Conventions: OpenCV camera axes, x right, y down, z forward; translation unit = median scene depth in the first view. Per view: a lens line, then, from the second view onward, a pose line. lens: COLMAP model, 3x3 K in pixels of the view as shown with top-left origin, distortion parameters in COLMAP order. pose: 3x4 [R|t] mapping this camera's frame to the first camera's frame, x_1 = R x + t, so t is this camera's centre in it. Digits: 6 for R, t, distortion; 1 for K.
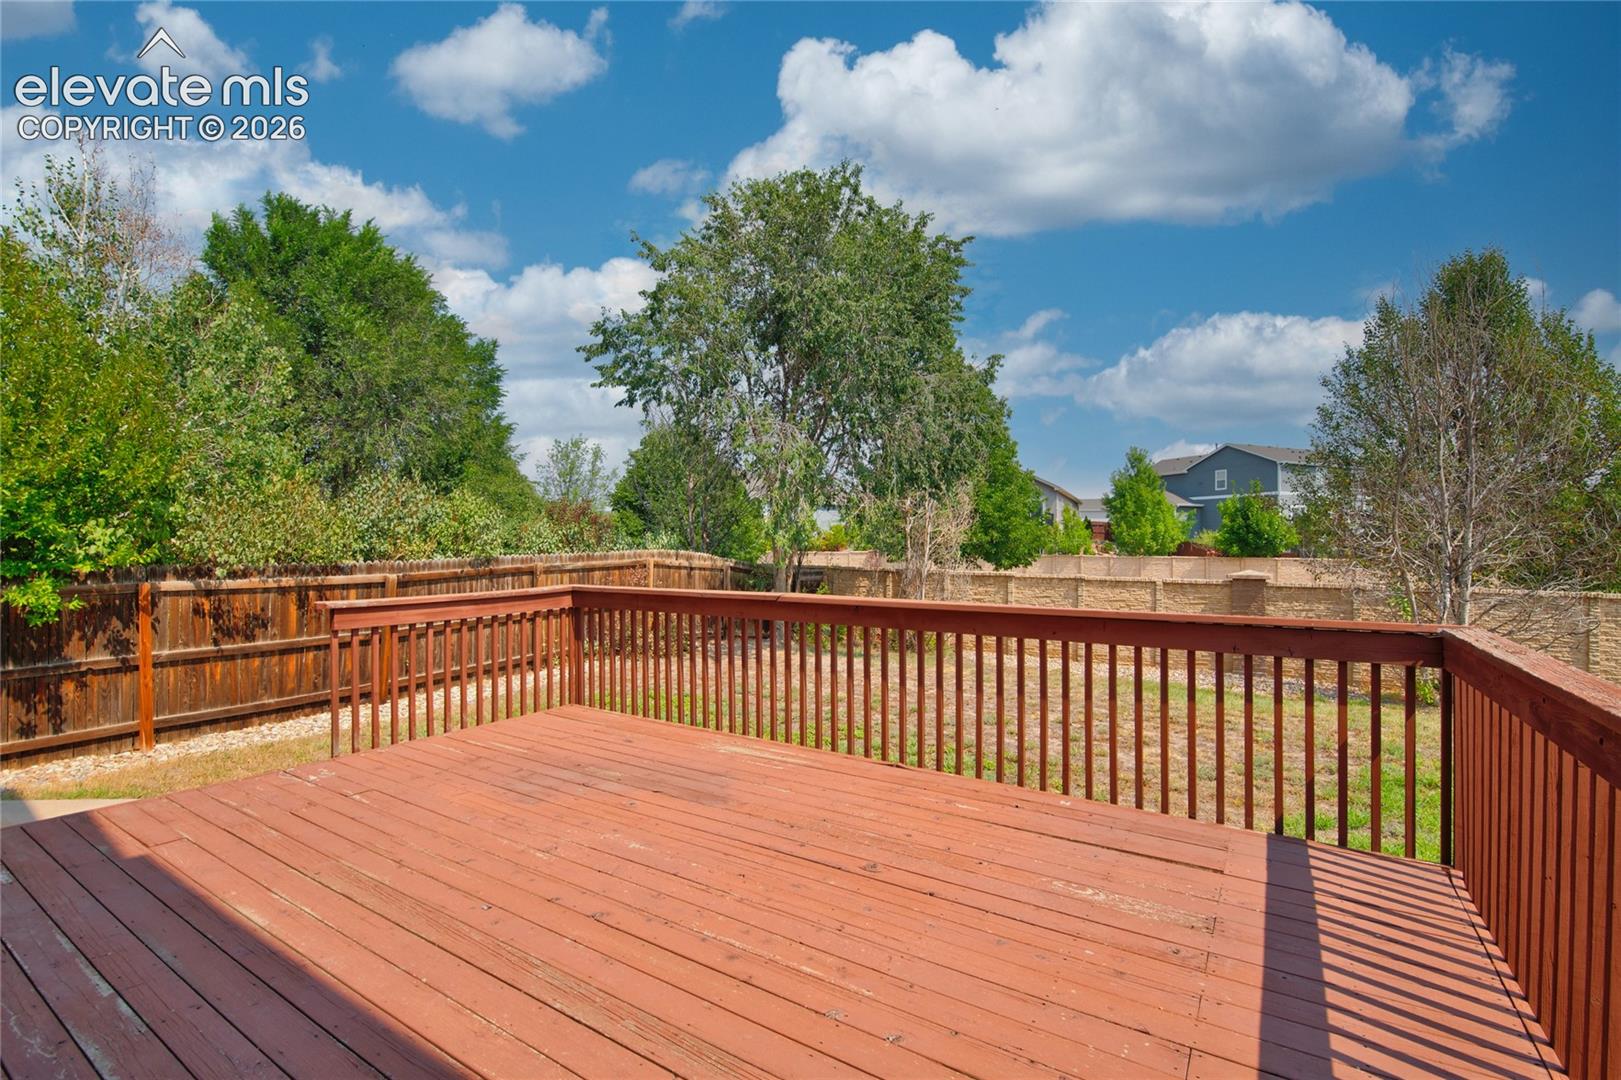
lens RADIAL K [[719.4, 0, 813.0], [0, 719.4, 544.0], [0, 0, 1]] dist [-0.018099, -0.002249]
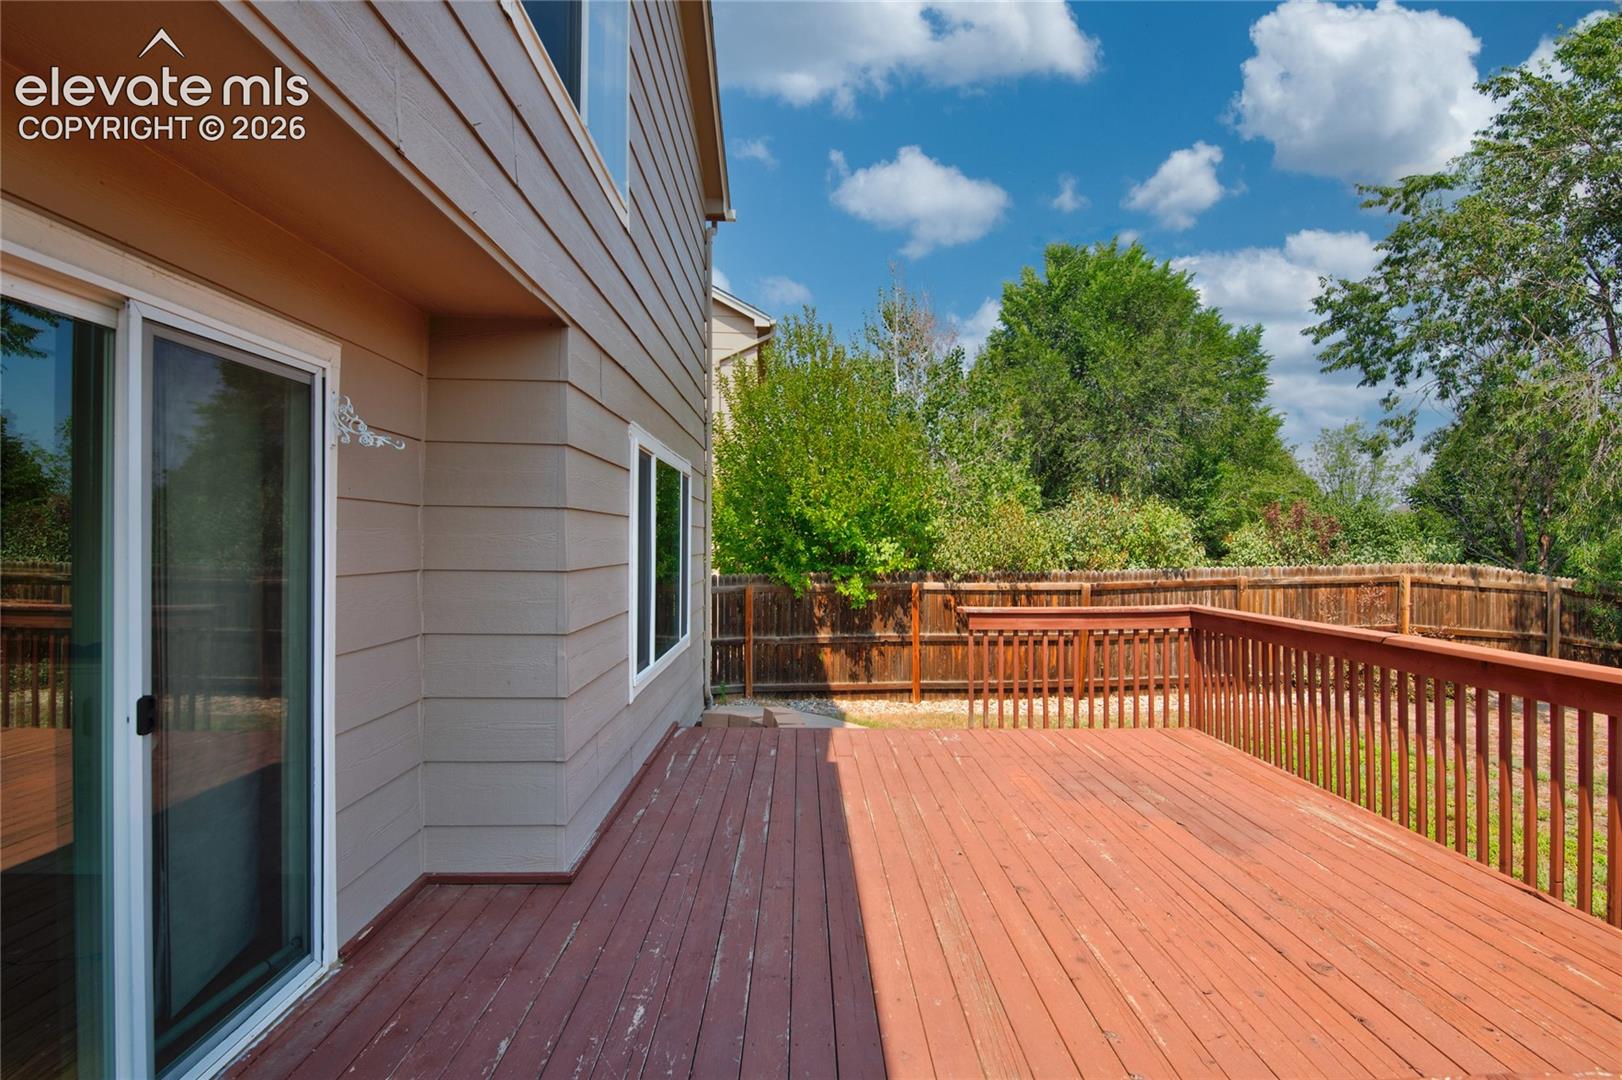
lens RADIAL K [[757.1, 0, 819.9], [0, 757.1, 537.1], [0, 0, 1]] dist [-0.012572, -0.001148]
pose [[0.566175, -0.006833, -0.824257, 0.169509], [-0.004191, 0.999929, -0.011168, -0.016878], [0.824274, 0.009778, 0.566106, -0.000182]]
